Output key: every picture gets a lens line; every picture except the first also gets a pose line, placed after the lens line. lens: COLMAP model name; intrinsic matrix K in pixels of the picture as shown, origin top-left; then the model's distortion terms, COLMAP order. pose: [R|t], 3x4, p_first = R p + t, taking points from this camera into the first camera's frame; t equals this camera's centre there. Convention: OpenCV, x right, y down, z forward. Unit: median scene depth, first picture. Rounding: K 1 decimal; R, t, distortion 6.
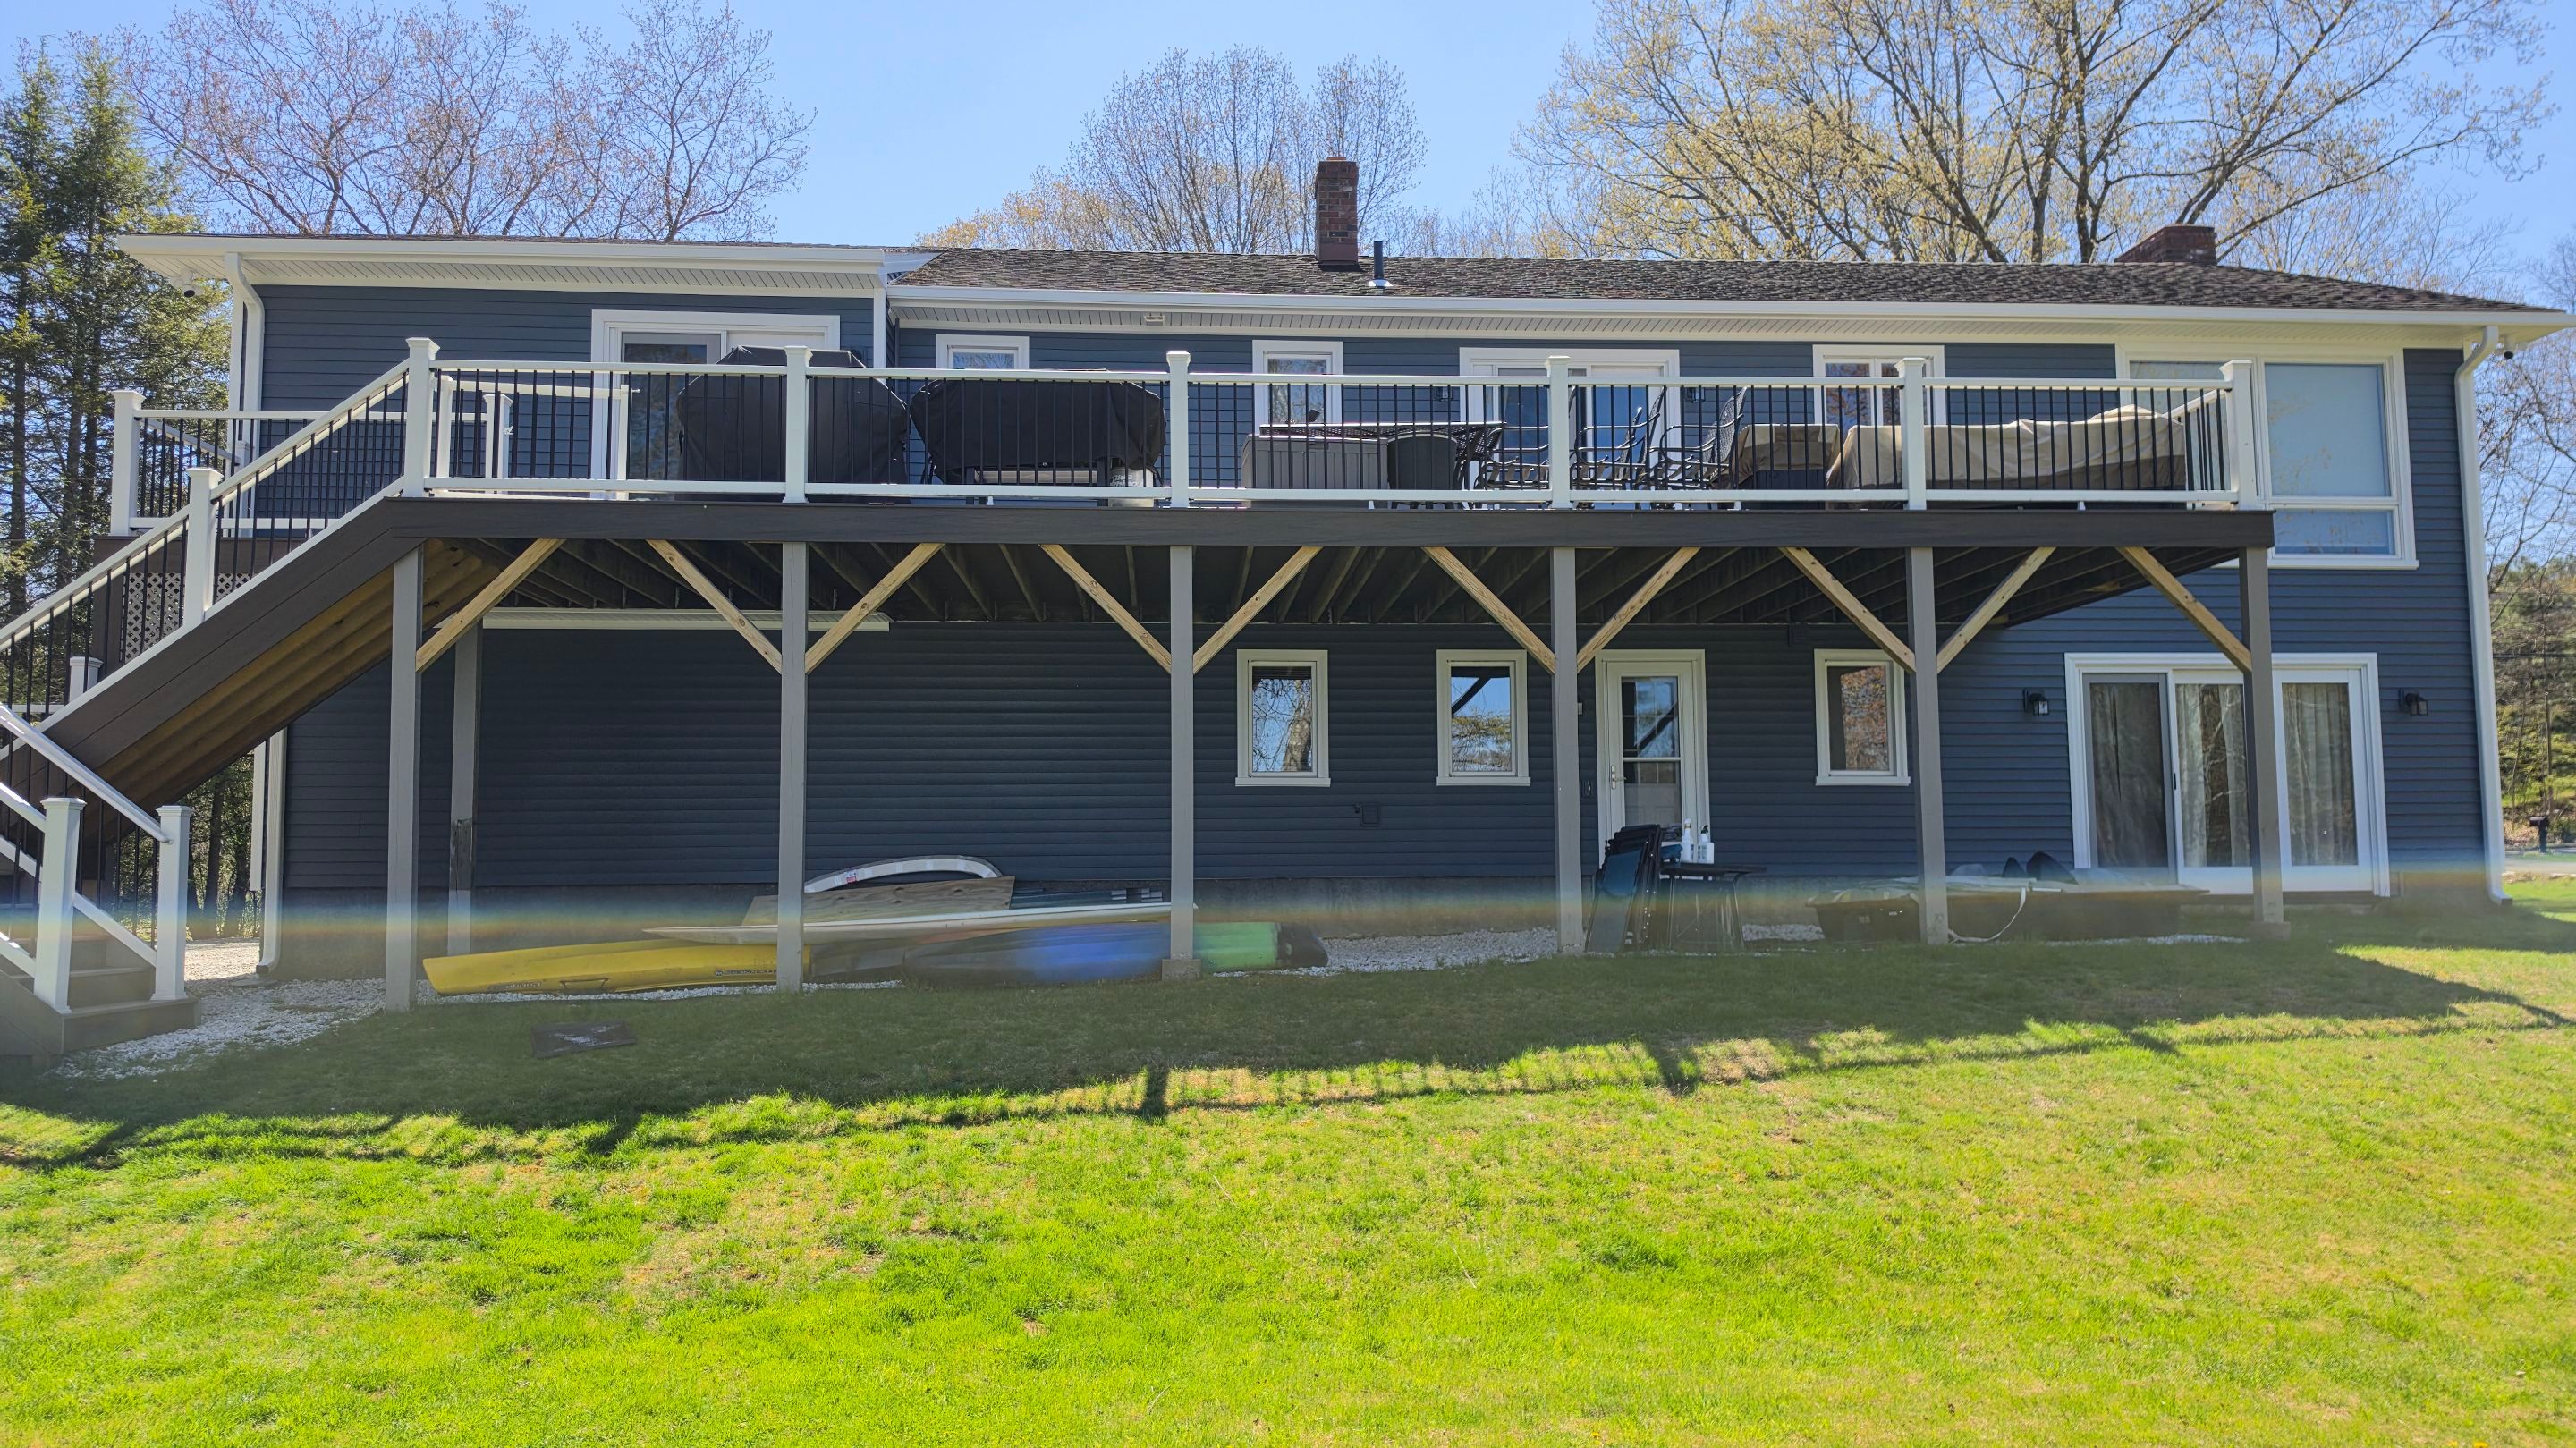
lens RADIAL K [[1763.3, 0, 1288.0], [0, 1763.3, 724.0], [0, 0, 1]] dist [0.066134, -0.065175]
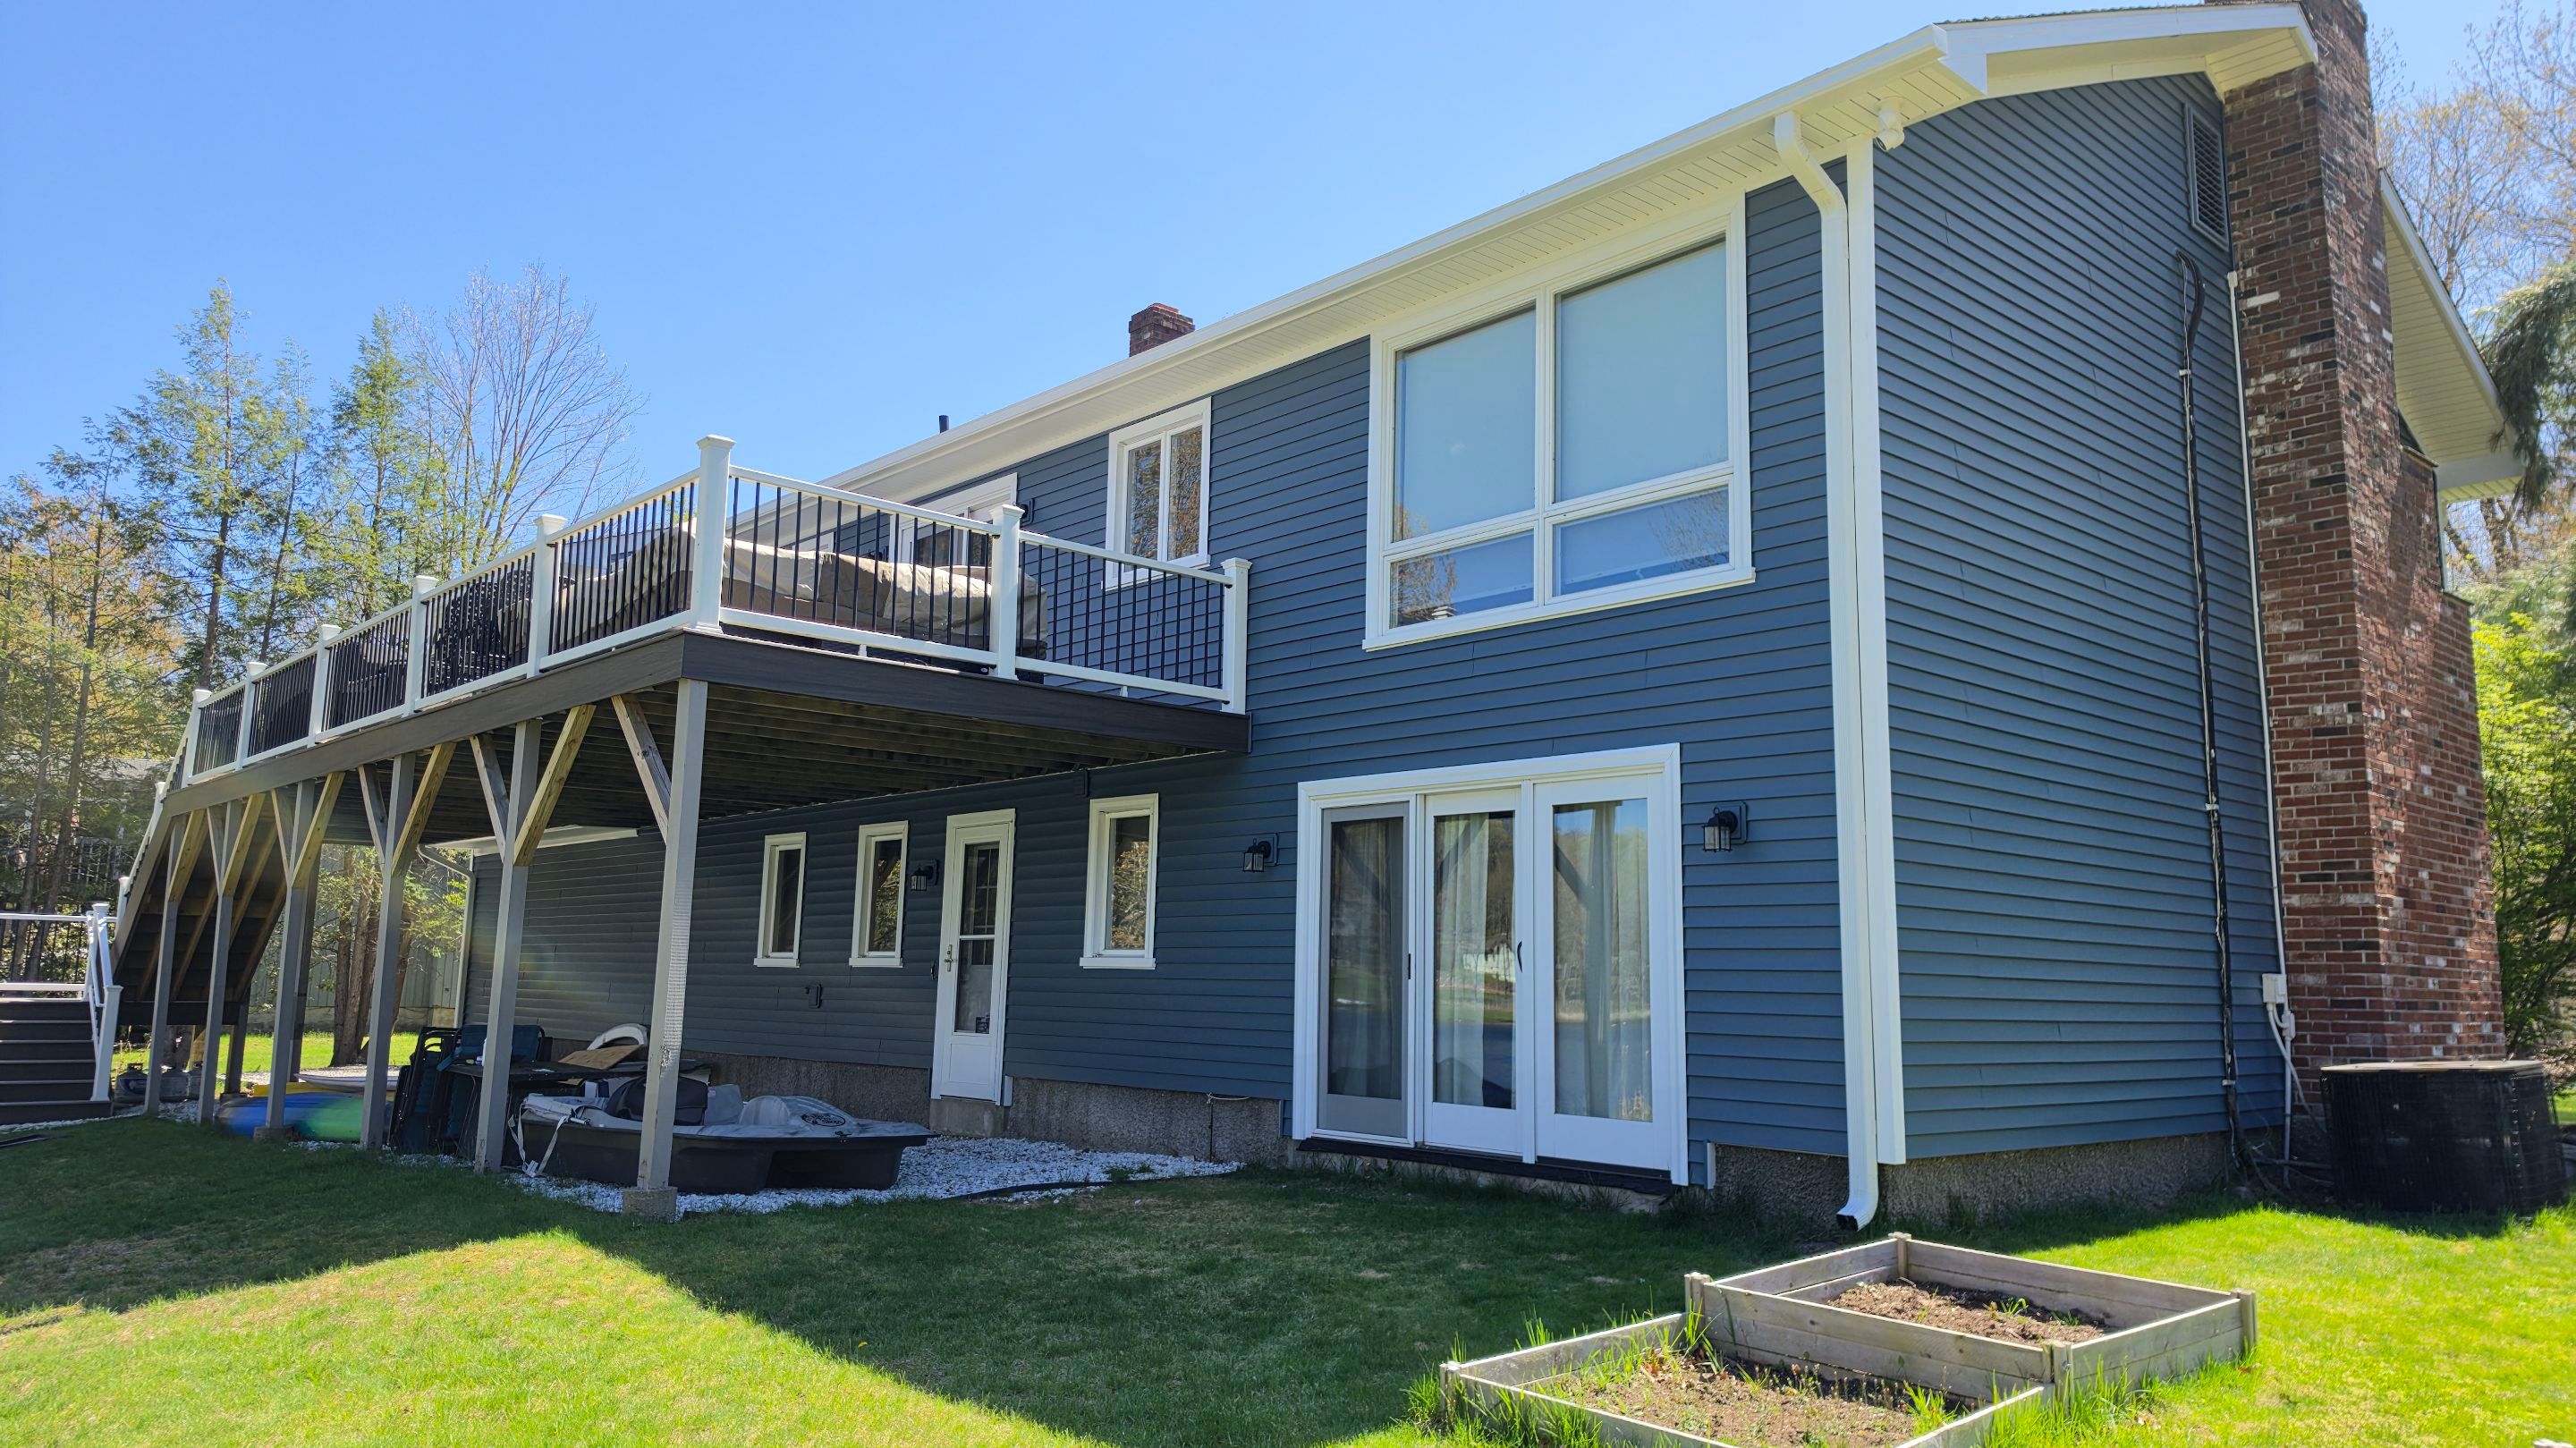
lens RADIAL K [[1747.6, 0, 1300.6], [0, 1747.6, 675.1], [0, 0, 1]] dist [0.070879, -0.067671]
pose [[0.598512, -0.120385, -0.792017, 1.198029], [0.047289, 0.992230, -0.115082, -0.001815], [0.799717, 0.031424, 0.599554, 0.687430]]
